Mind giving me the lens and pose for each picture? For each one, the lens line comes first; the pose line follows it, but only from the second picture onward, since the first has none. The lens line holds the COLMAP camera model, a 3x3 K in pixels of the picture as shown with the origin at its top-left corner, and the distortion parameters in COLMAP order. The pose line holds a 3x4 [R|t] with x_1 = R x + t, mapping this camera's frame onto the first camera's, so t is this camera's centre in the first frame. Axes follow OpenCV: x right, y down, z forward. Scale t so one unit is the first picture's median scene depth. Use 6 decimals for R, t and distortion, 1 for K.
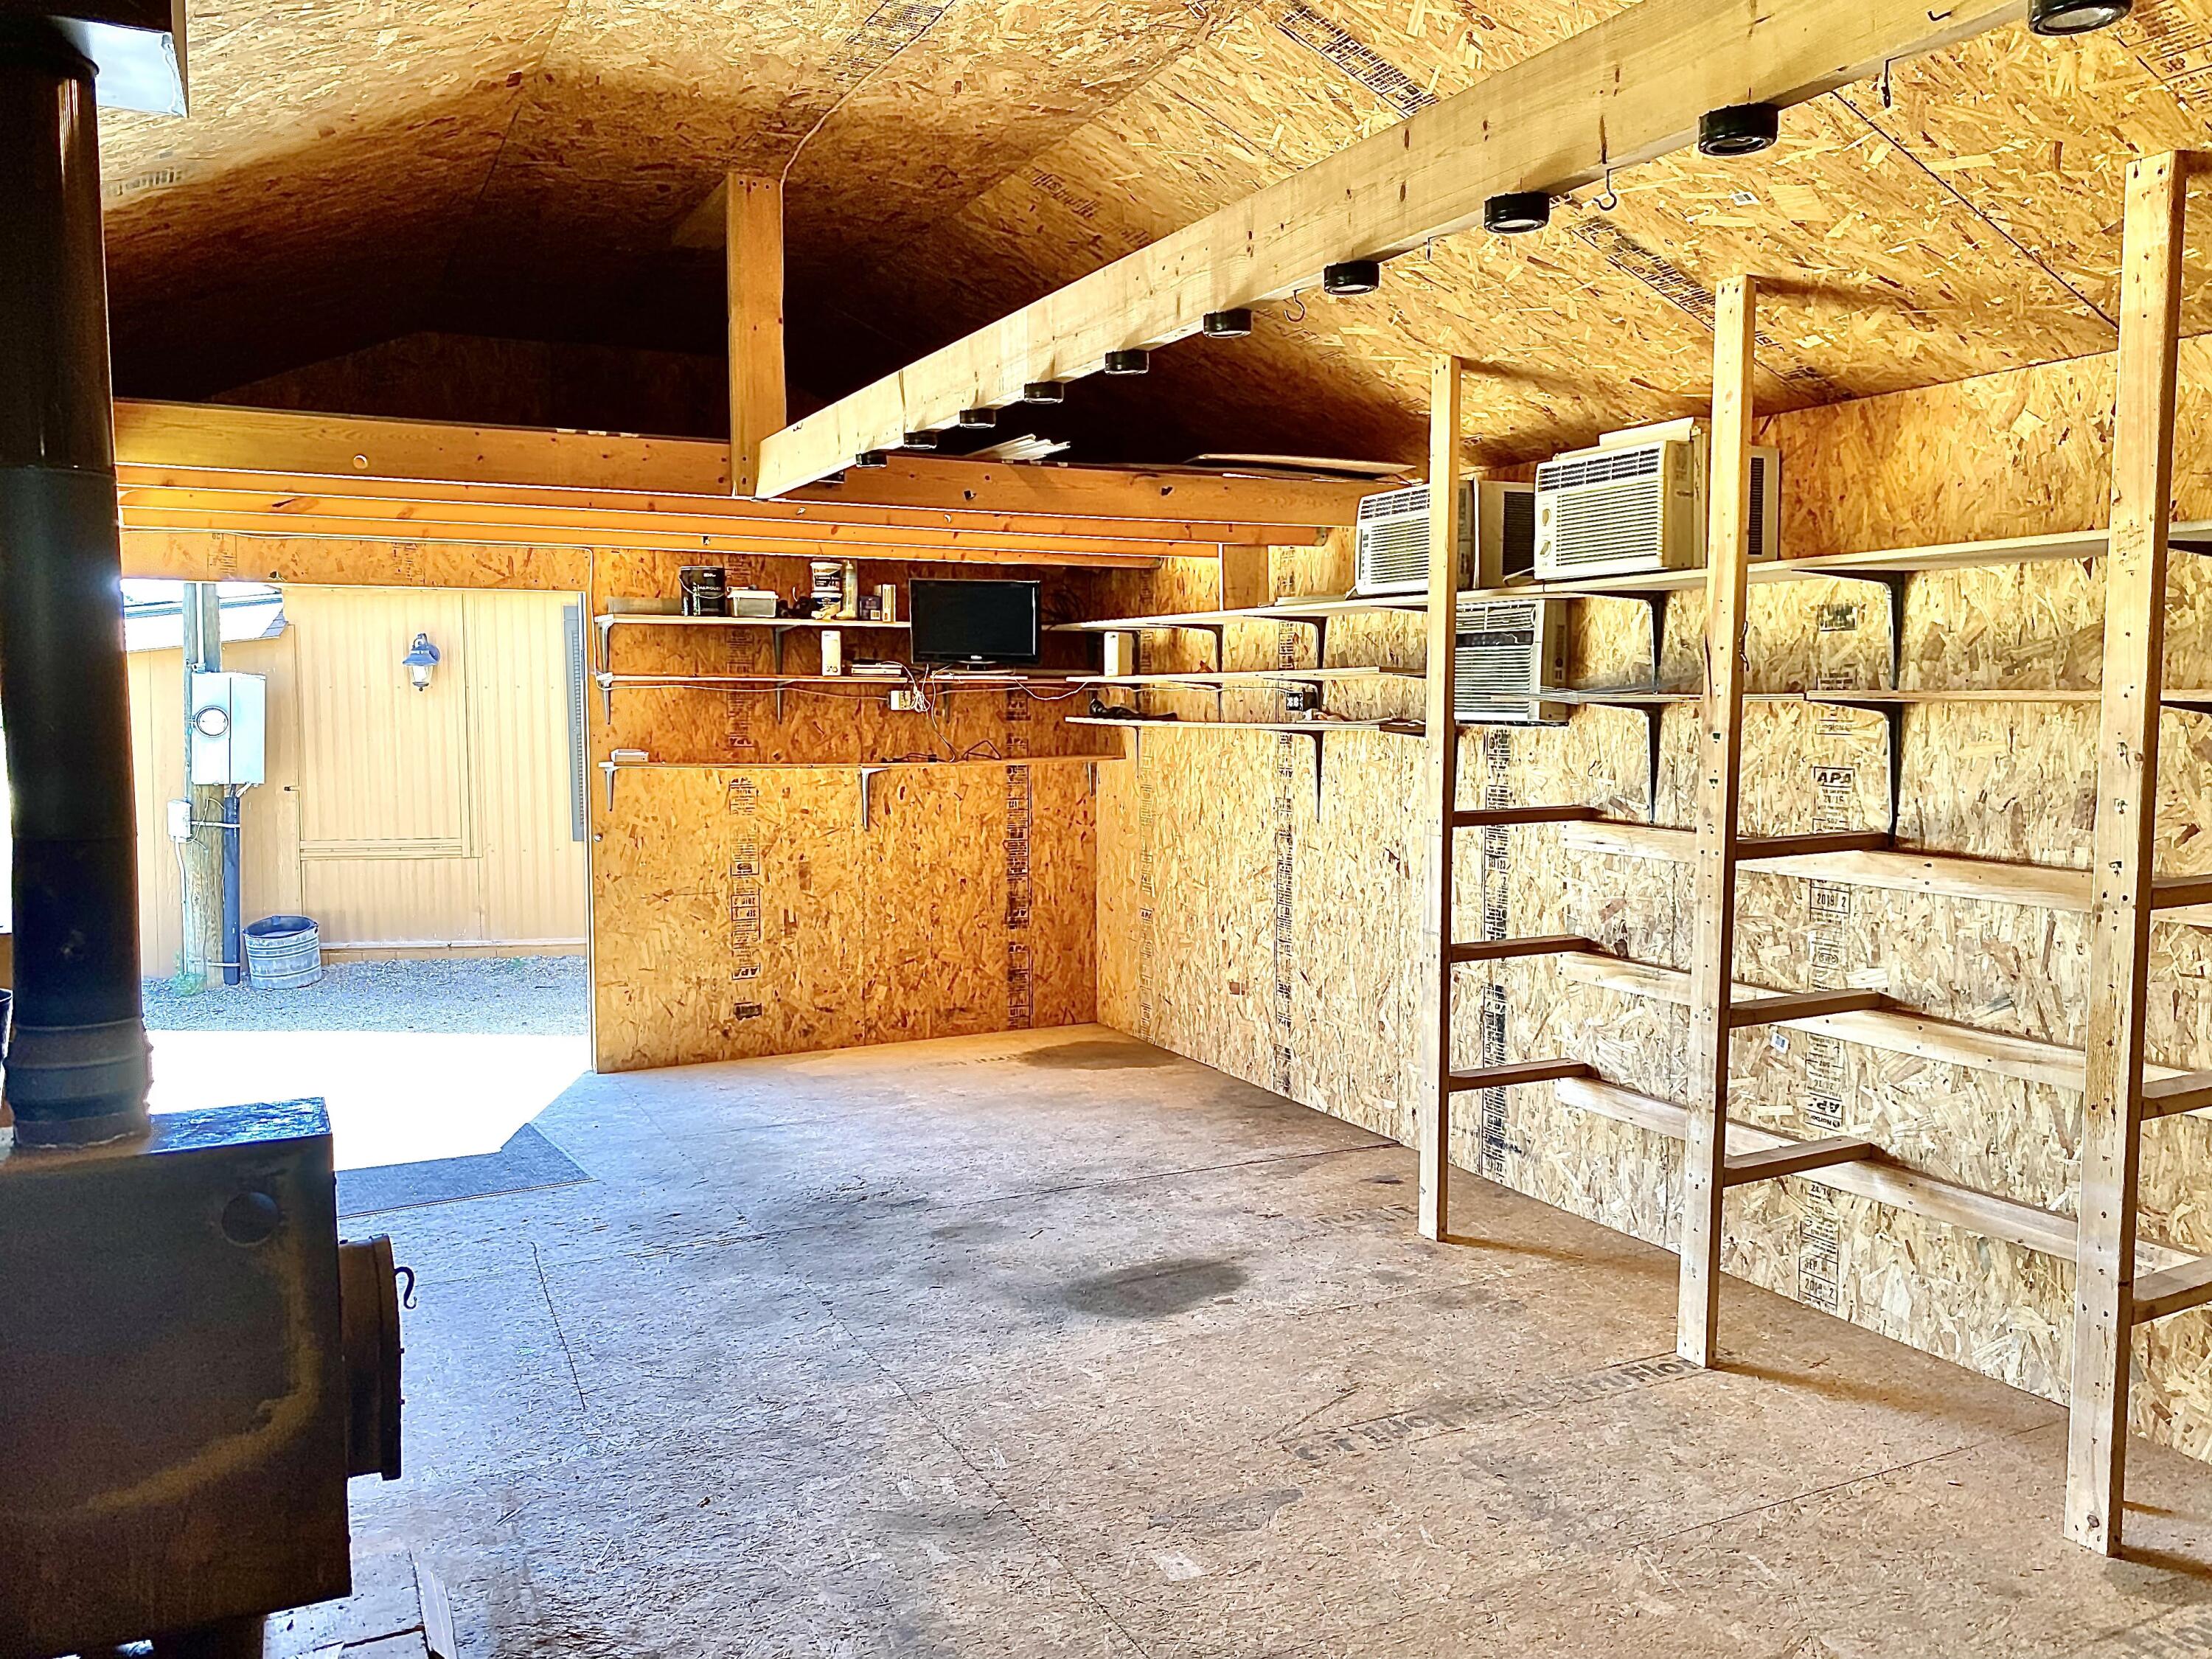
lens RADIAL K [[1663.6, 0, 1093.3], [0, 1663.6, 825.0], [0, 0, 1]] dist [0.065318, -0.130041]
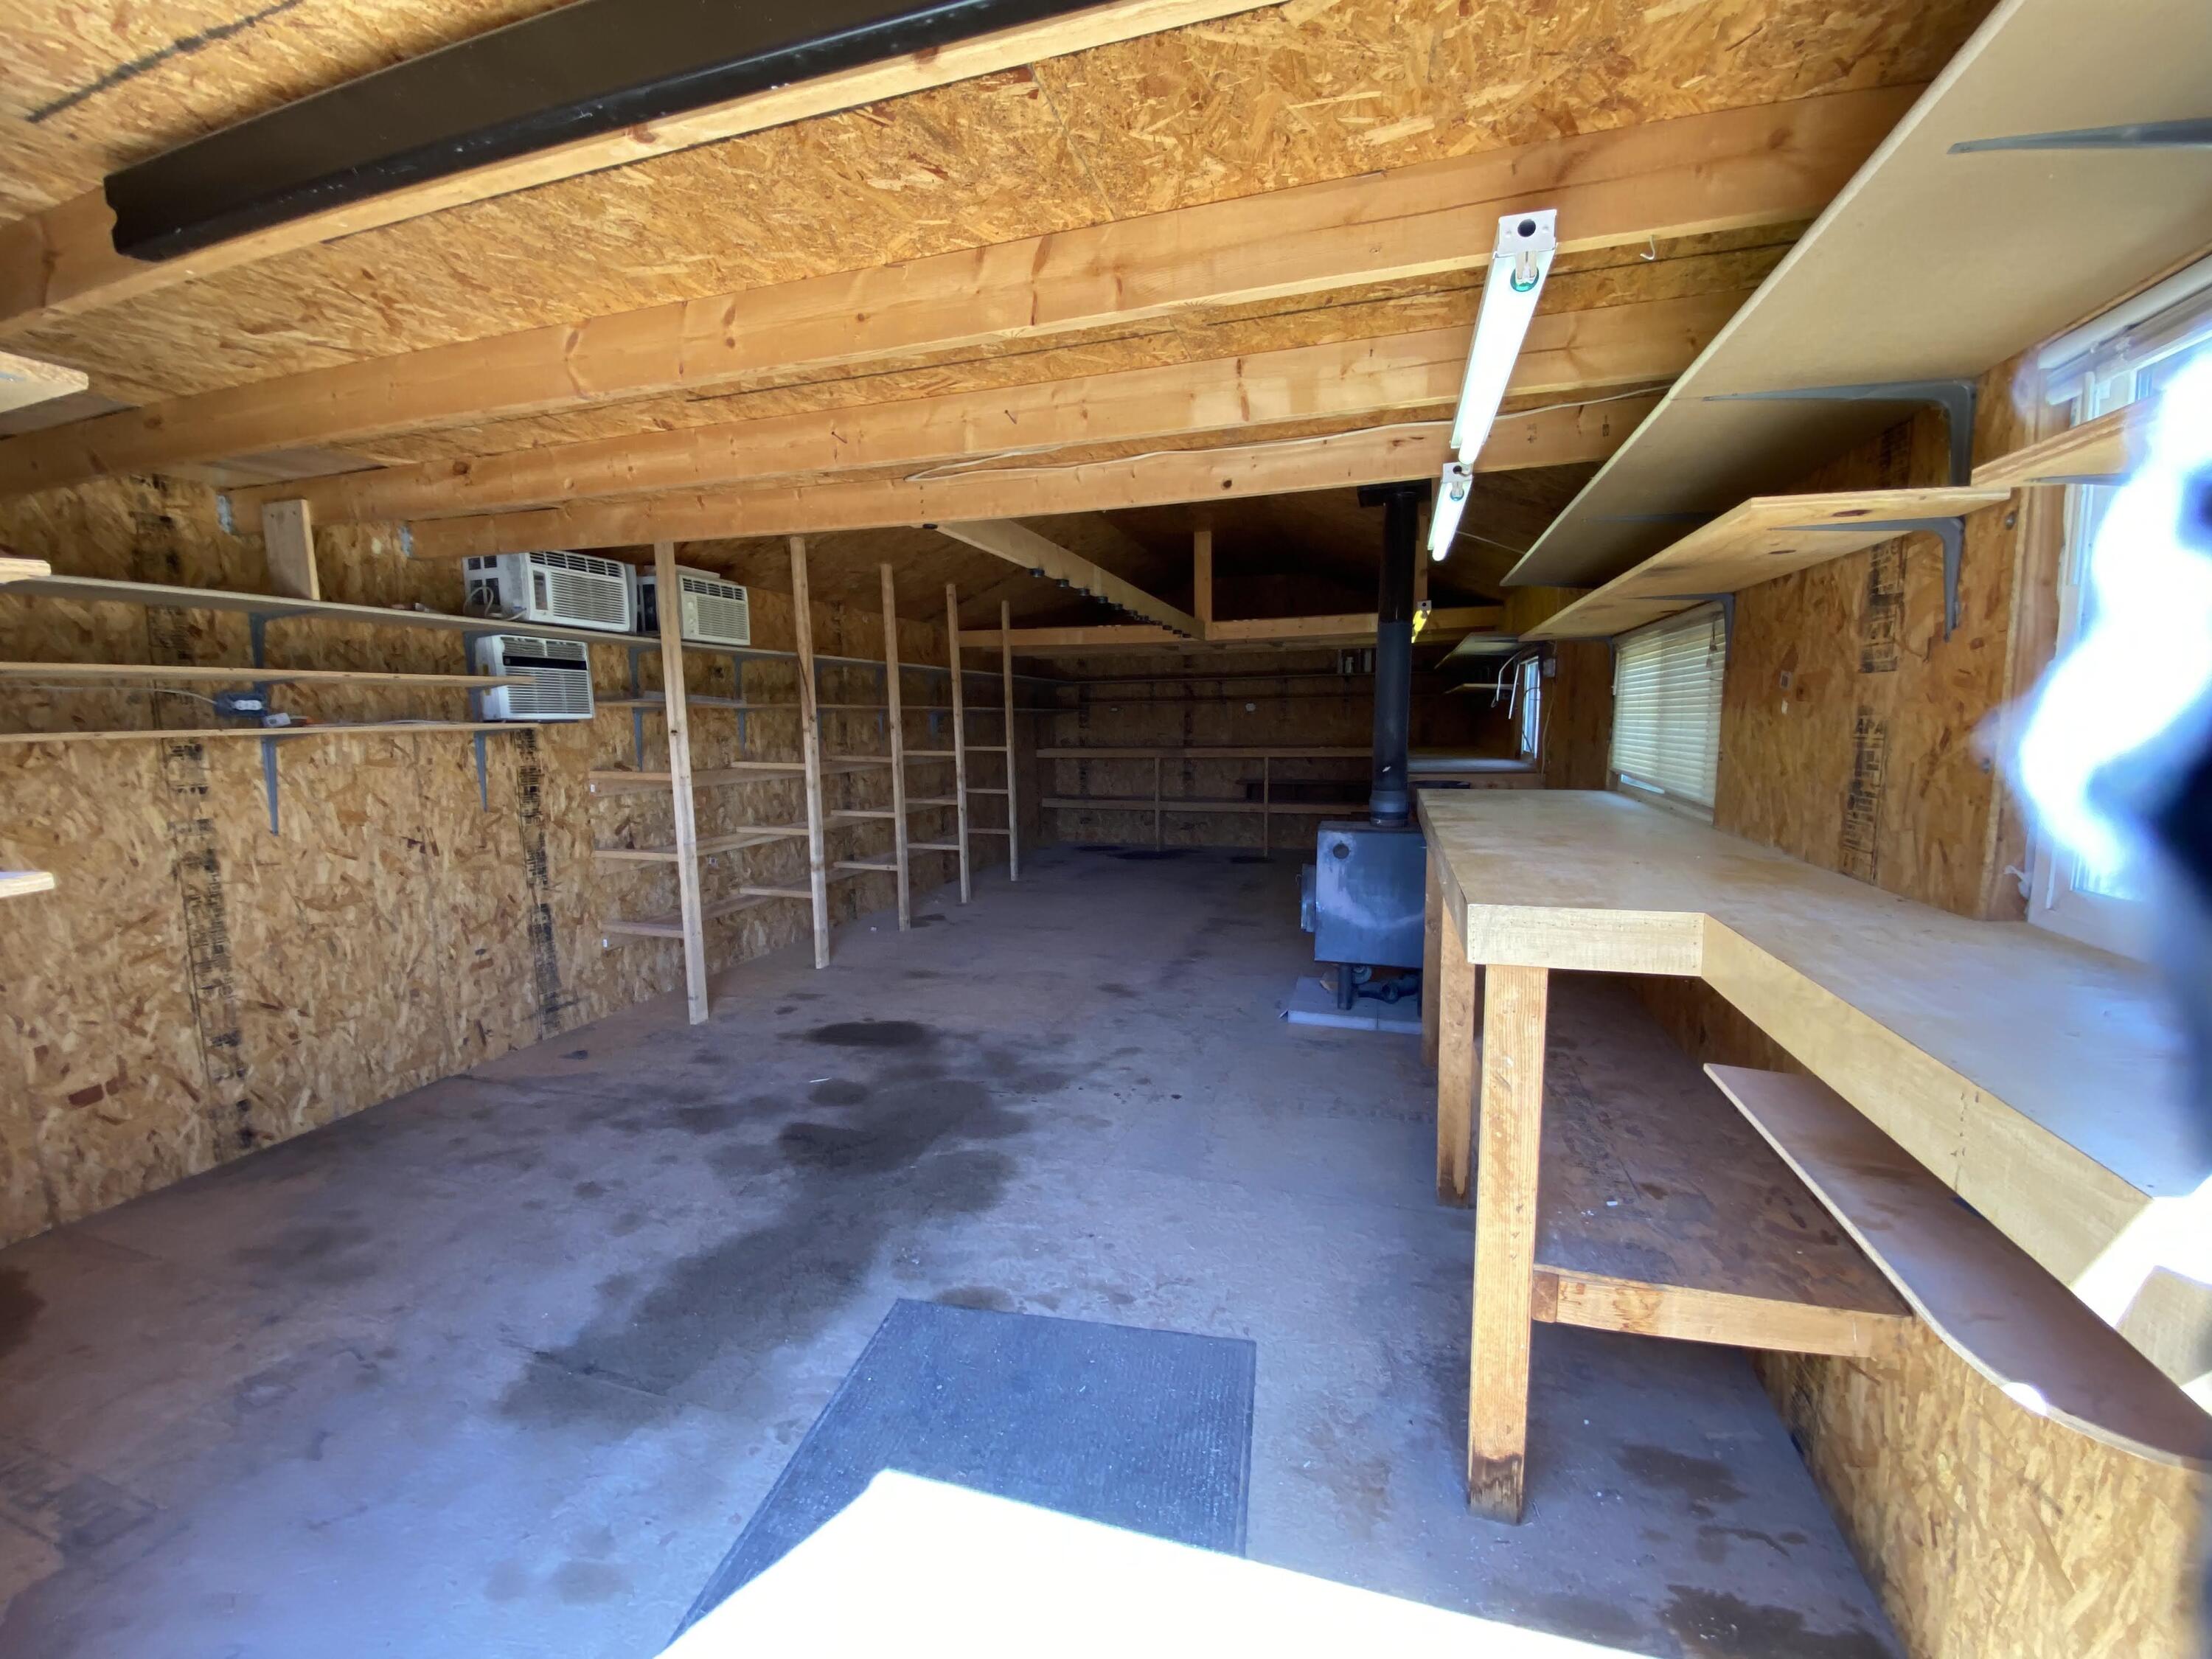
lens RADIAL K [[882.9, 0, 1106.0], [0, 882.9, 829.5], [0, 0, 1]] dist [0.044224, -0.038263]
pose [[-0.721019, -0.074817, 0.688865, -0.489651], [0.071262, 0.980876, 0.181121, -0.055933], [-0.689241, 0.179681, -0.701898, 0.911892]]
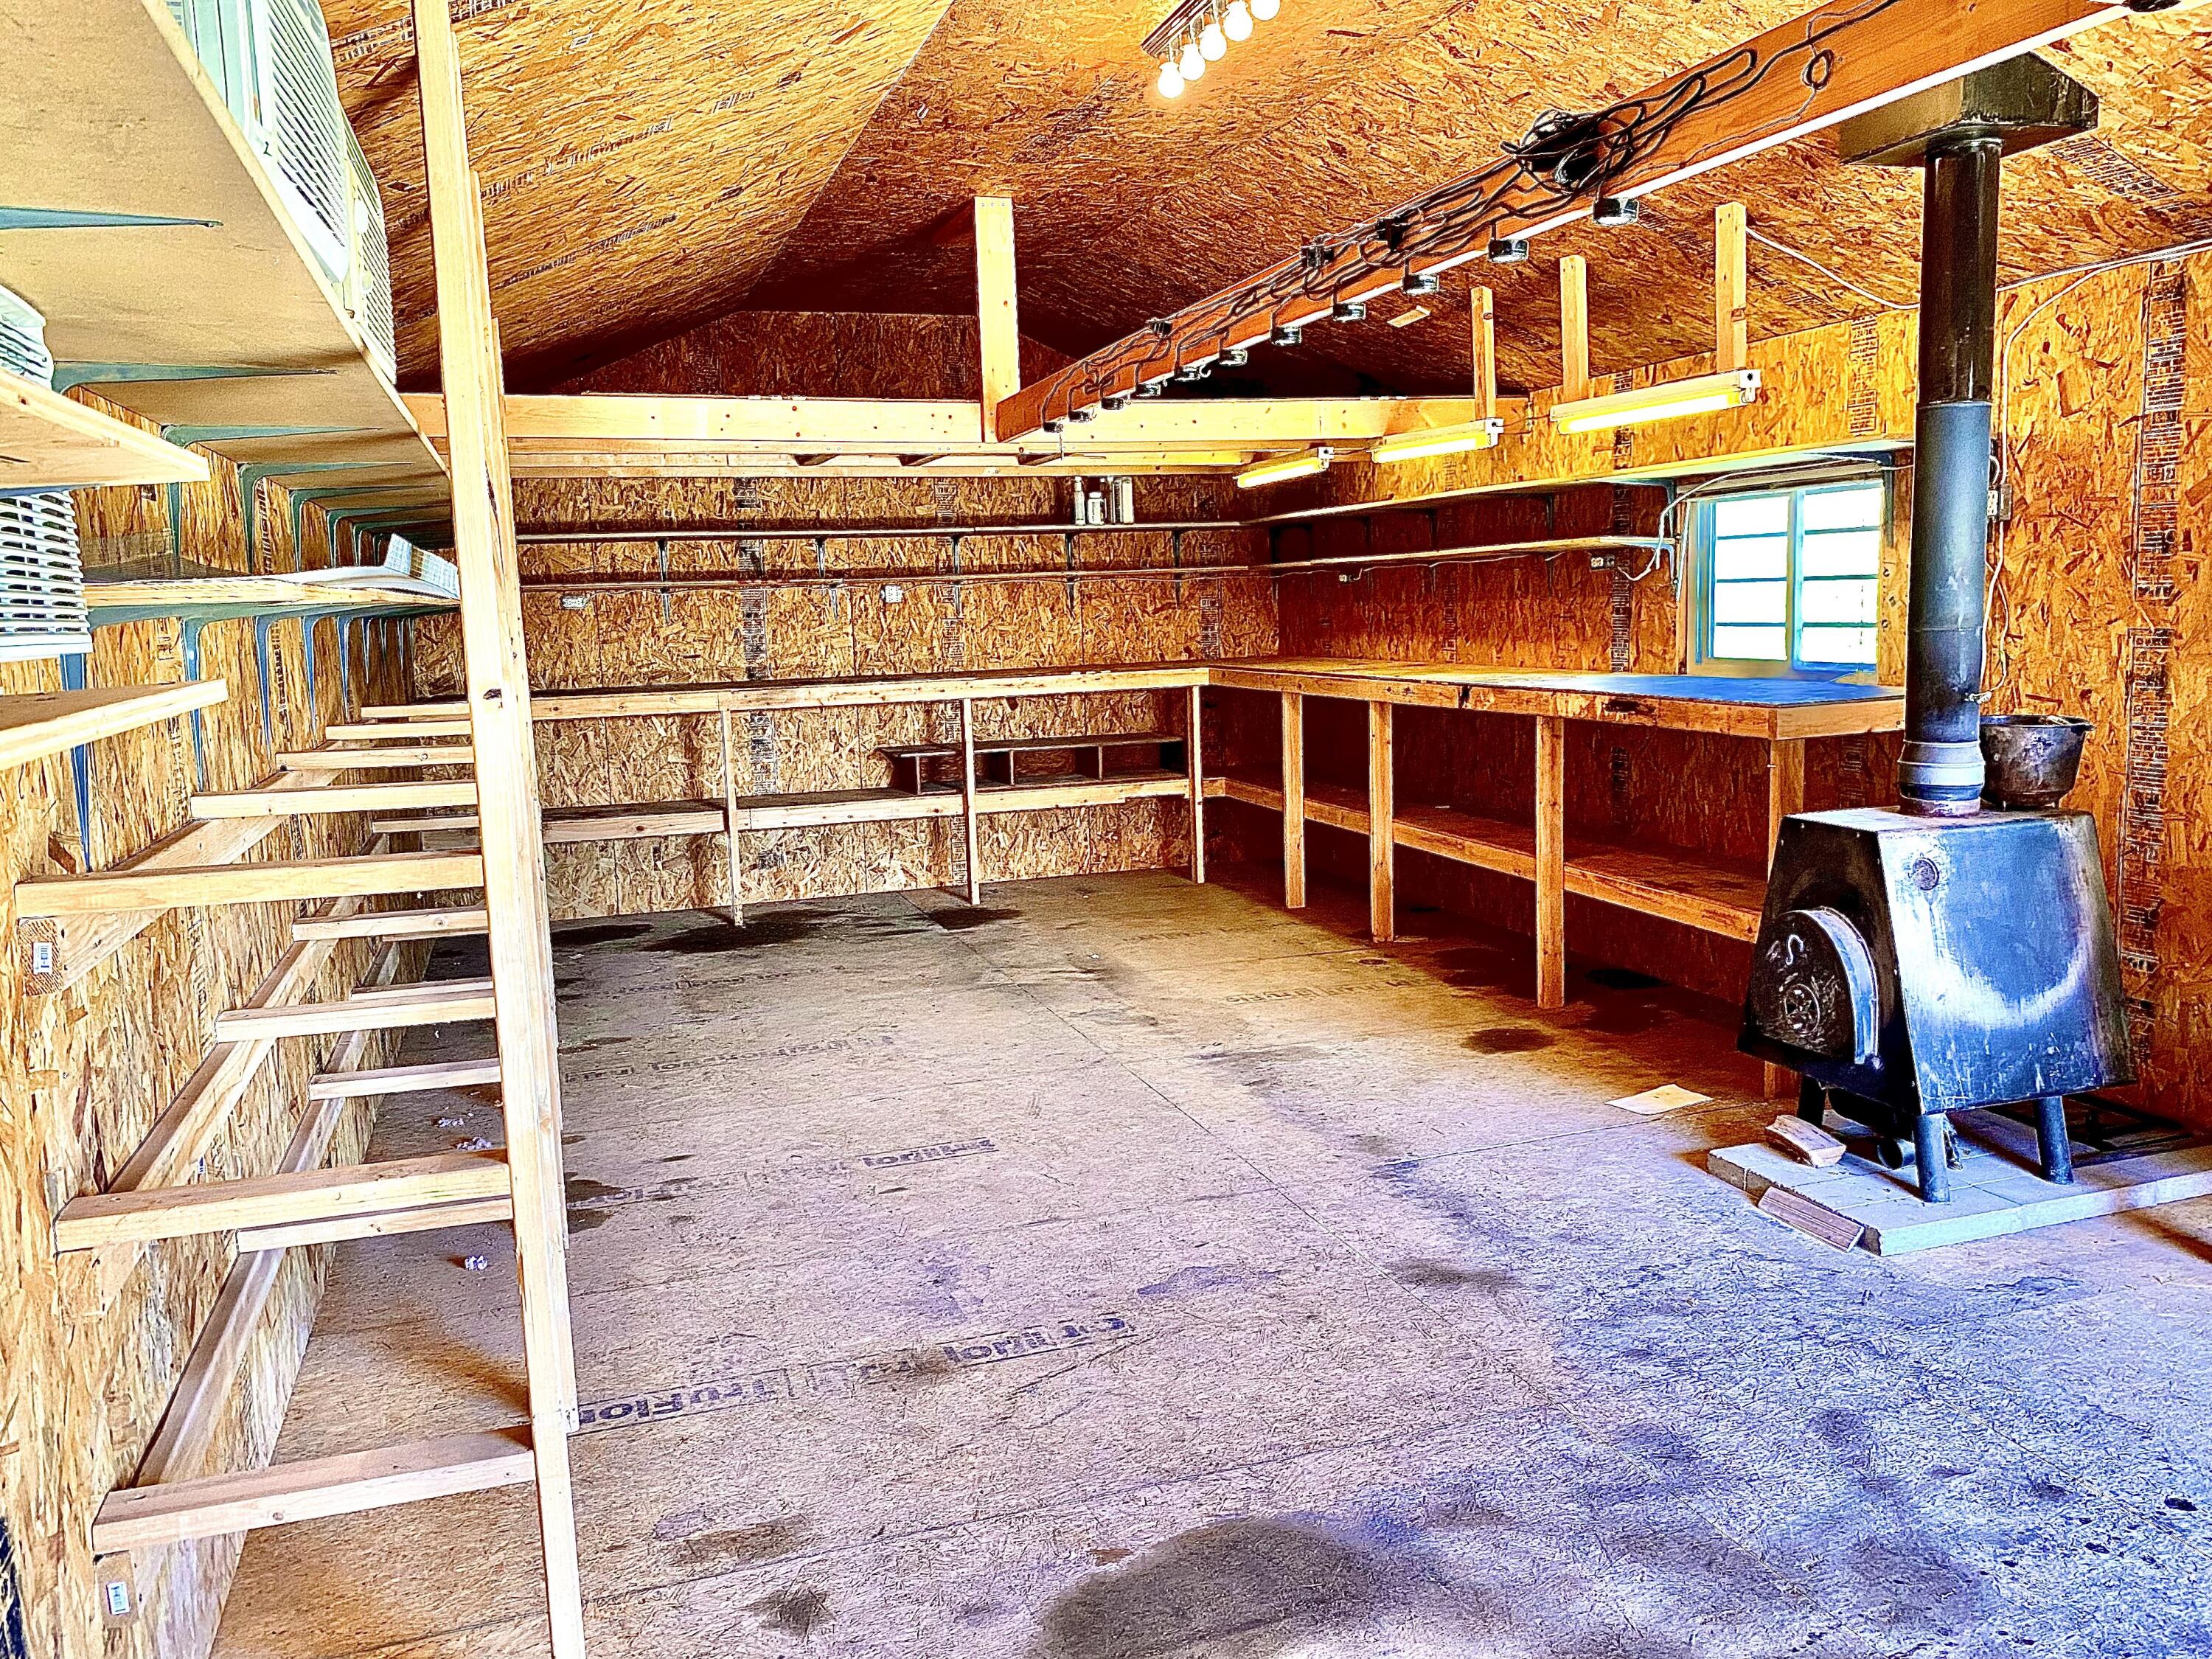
lens RADIAL K [[1656.5, 0, 1078.1], [0, 1656.5, 828.8], [0, 0, 1]] dist [0.110759, -0.134747]
pose [[-0.988232, 0.014118, 0.152312, -0.004793], [0.047563, 0.974733, 0.218249, -0.069237], [-0.145382, 0.222925, -0.963934, 0.946522]]
